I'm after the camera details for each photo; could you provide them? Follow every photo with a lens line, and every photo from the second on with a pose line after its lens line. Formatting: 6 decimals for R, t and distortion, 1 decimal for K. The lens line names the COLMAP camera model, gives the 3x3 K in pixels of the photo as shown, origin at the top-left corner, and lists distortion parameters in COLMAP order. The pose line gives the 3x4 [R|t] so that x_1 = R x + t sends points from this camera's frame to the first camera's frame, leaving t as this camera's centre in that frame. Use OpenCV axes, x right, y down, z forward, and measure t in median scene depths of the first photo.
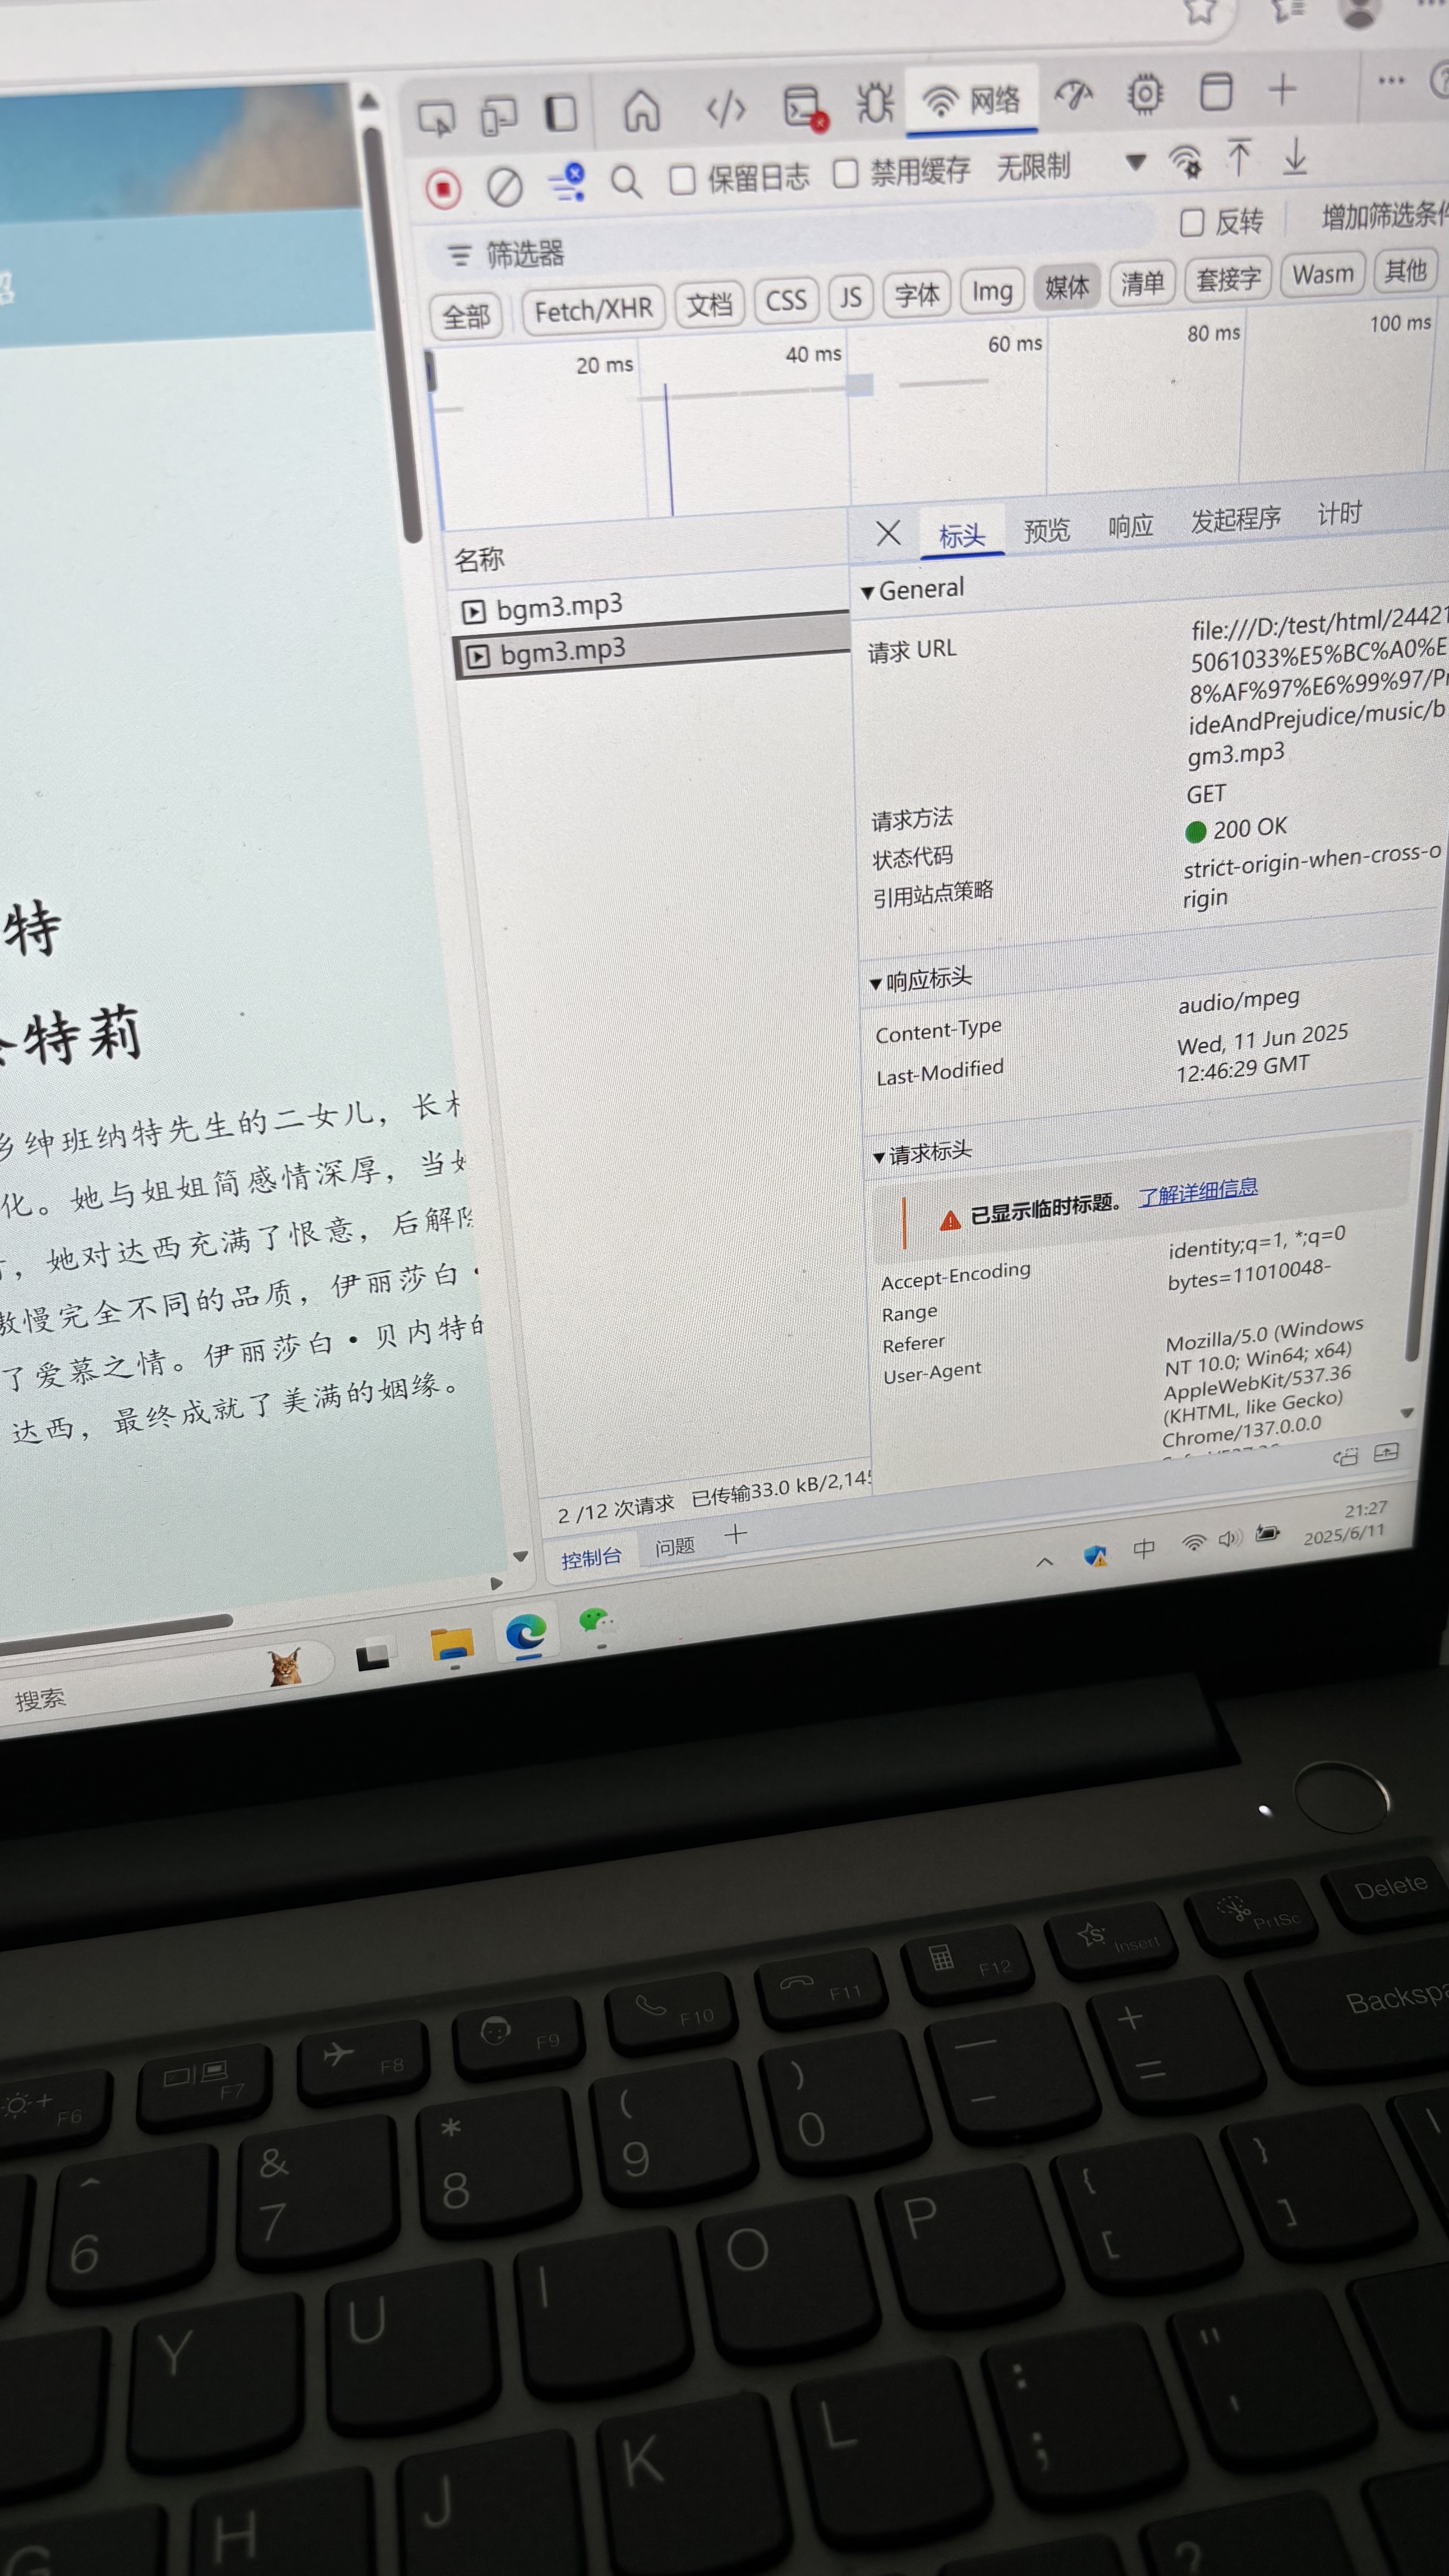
lens RADIAL K [[2098.4, 0, 724.5], [0, 2098.4, 1288.0], [0, 0, 1]] dist [0.071669, 0.006007]
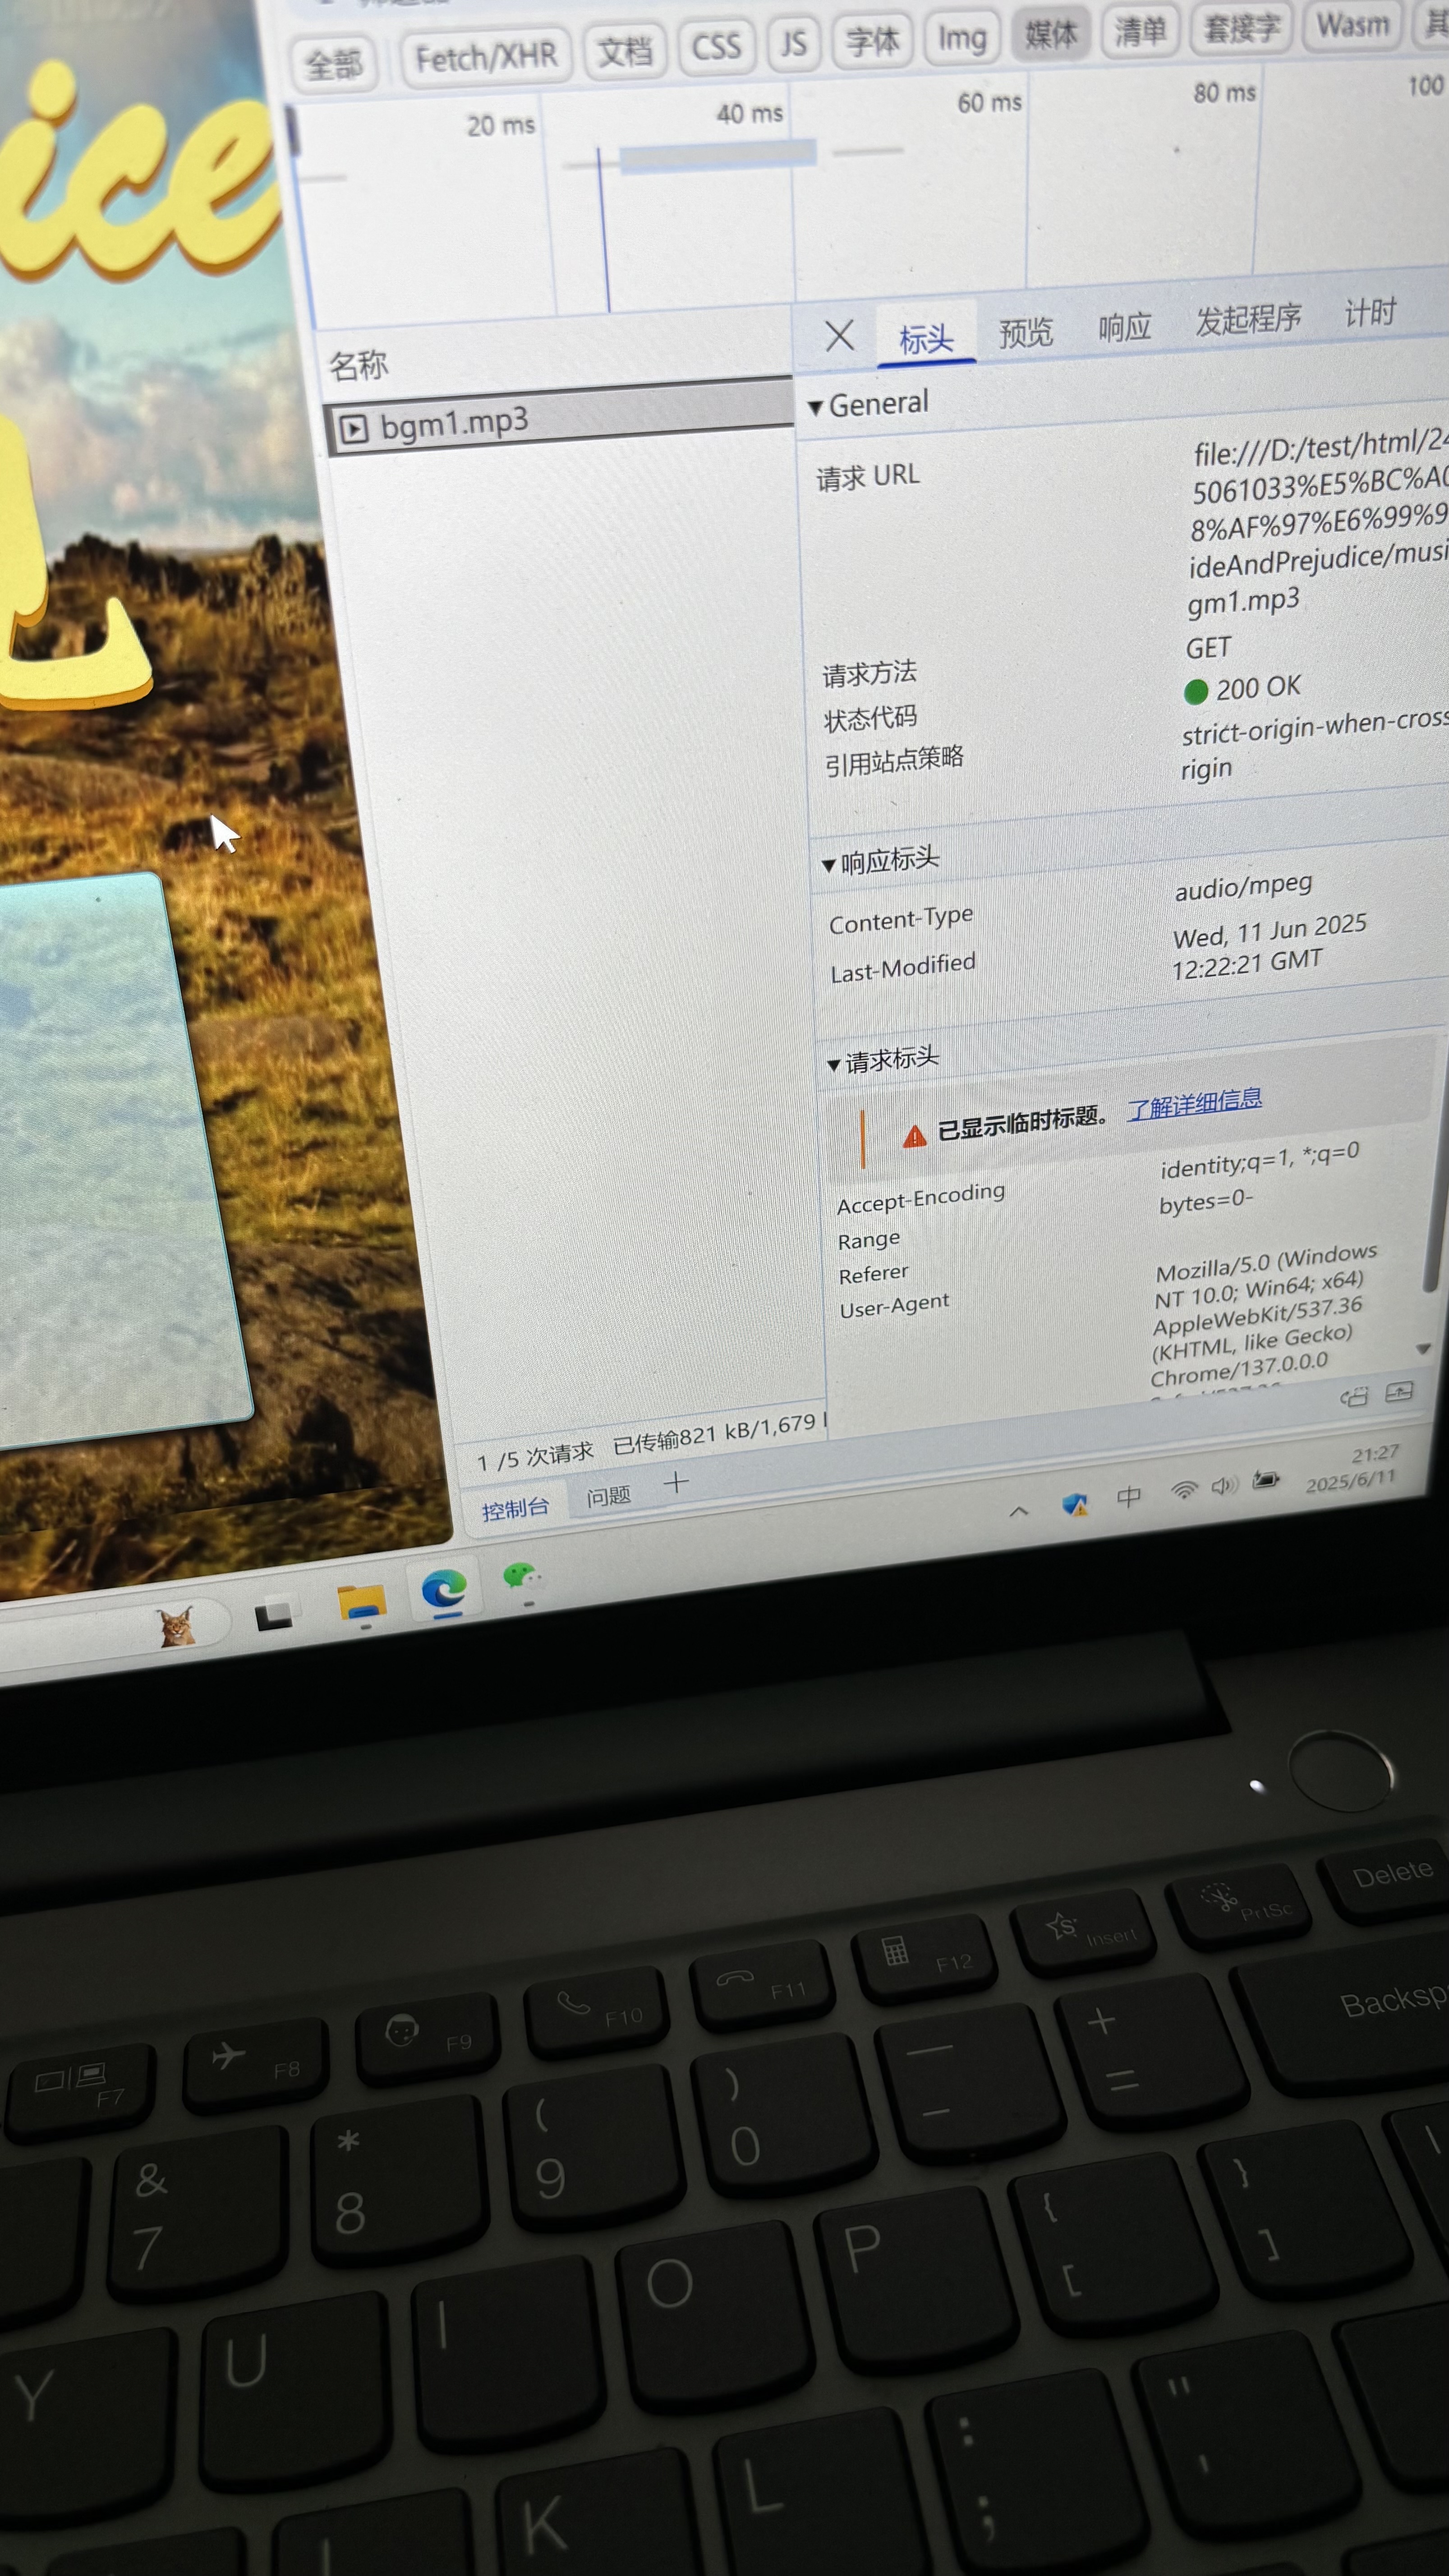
lens RADIAL K [[2123.3, 0, 724.5], [0, 2123.3, 1288.0], [0, 0, 1]] dist [0.058120, 0.030730]
pose [[0.999965, 0.003389, -0.007664, 0.036895], [-0.002929, 0.998236, 0.059302, -0.022727], [0.007852, -0.059278, 0.998211, 0.105432]]
